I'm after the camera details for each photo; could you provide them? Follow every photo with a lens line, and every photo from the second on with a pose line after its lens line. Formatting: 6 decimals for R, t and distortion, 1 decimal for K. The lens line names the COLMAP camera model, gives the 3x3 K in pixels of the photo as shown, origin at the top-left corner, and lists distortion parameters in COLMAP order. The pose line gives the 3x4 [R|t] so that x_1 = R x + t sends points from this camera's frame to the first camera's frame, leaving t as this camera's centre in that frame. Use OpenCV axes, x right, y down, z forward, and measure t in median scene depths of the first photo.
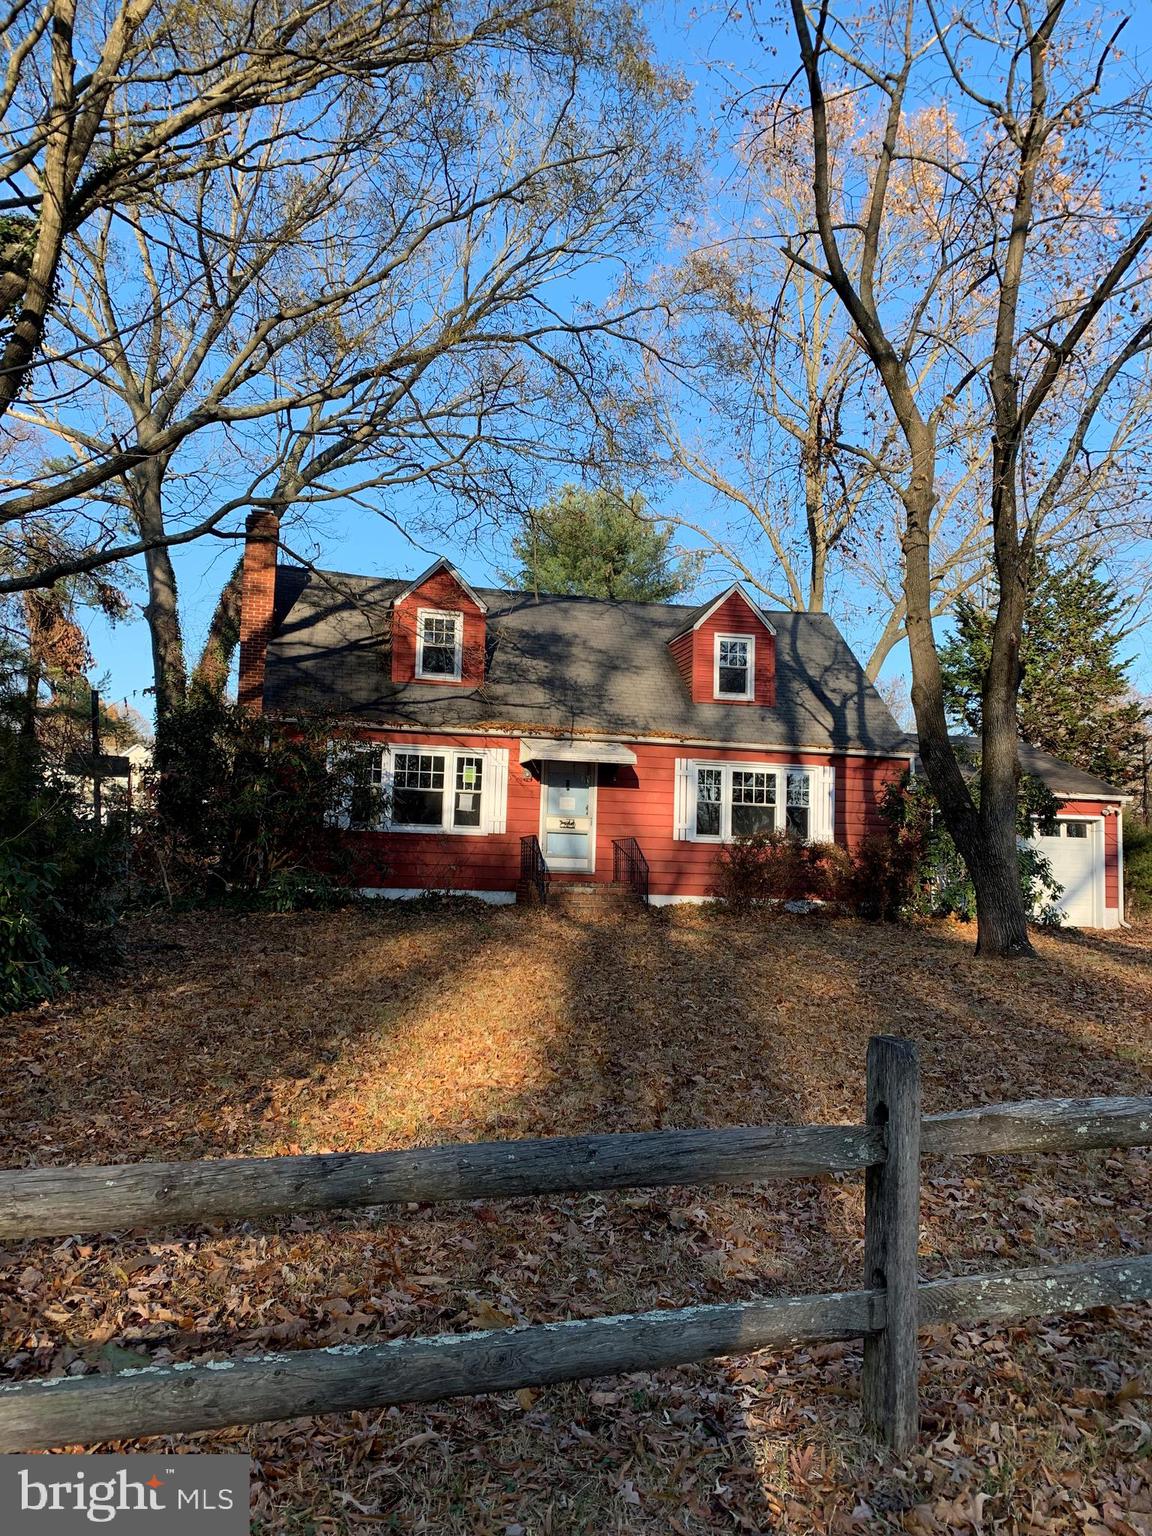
lens RADIAL K [[1175.4, 0, 574.8], [0, 1175.4, 769.1], [0, 0, 1]] dist [0.014832, 0.000220]
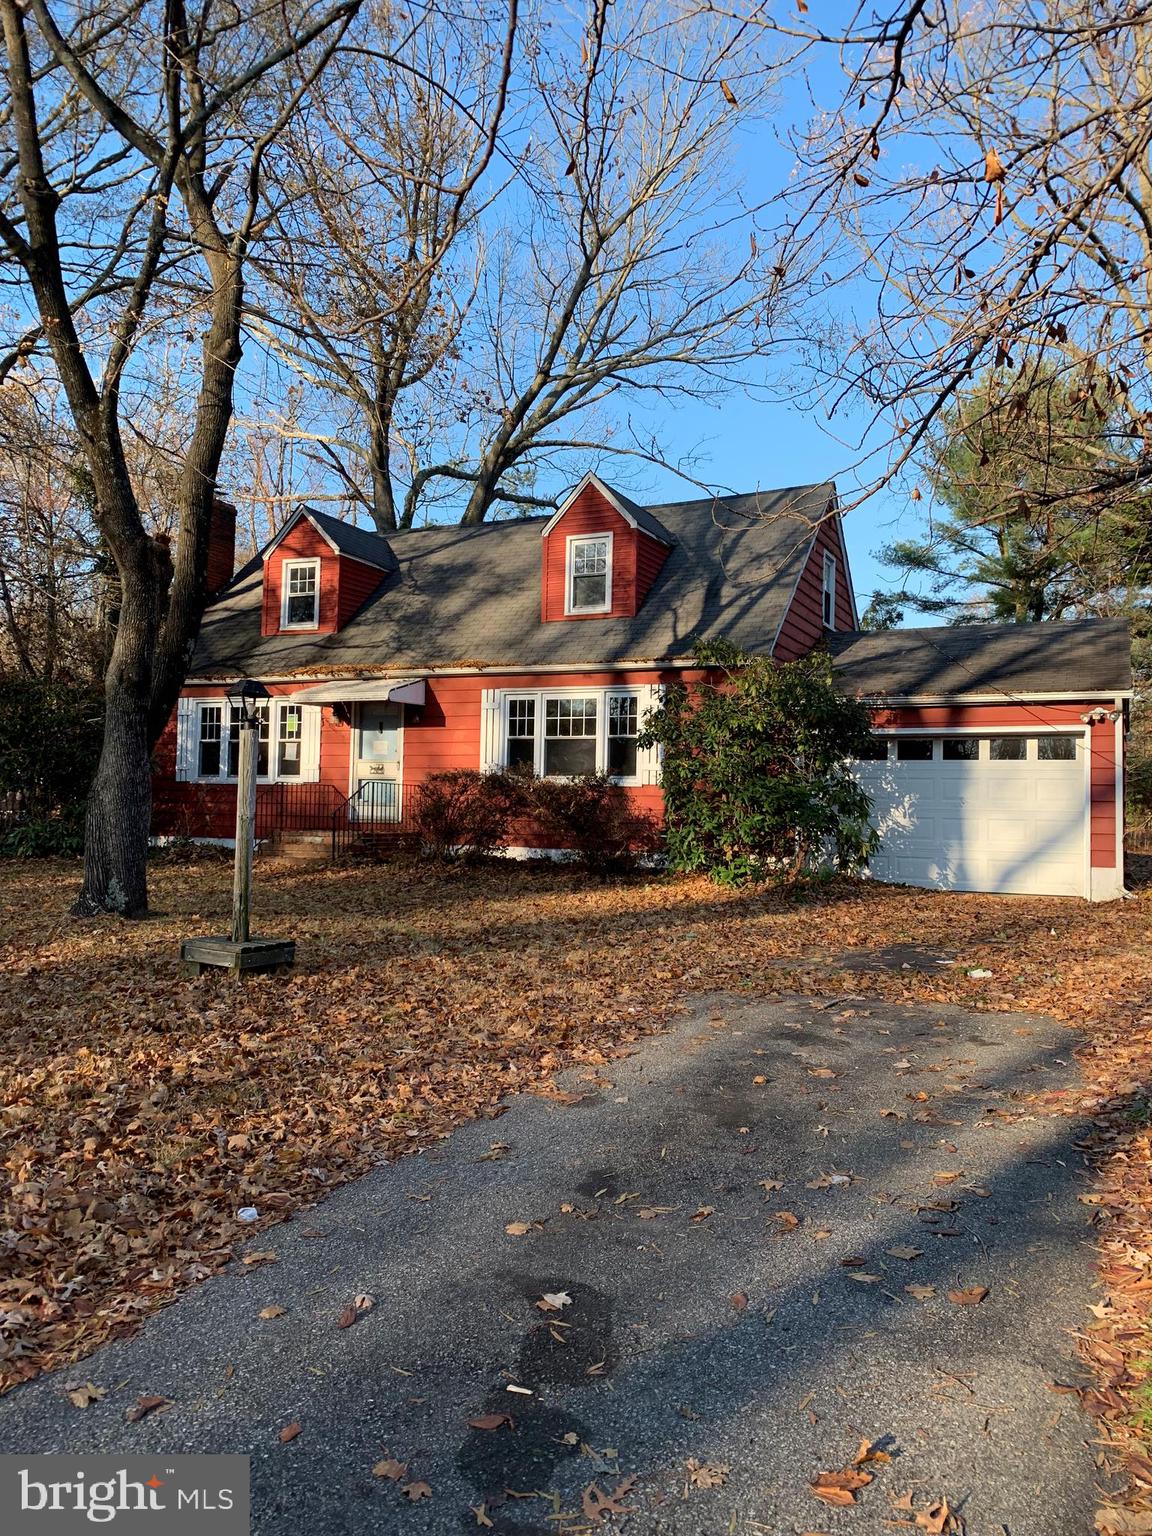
lens RADIAL K [[1175.4, 0, 575.7], [0, 1175.4, 767.0], [0, 0, 1]] dist [0.014832, 0.000220]
pose [[0.794492, -0.038324, -0.606064, 0.666273], [0.060918, 0.998002, 0.016750, 0.037877], [0.604211, -0.050228, 0.795239, 0.343158]]
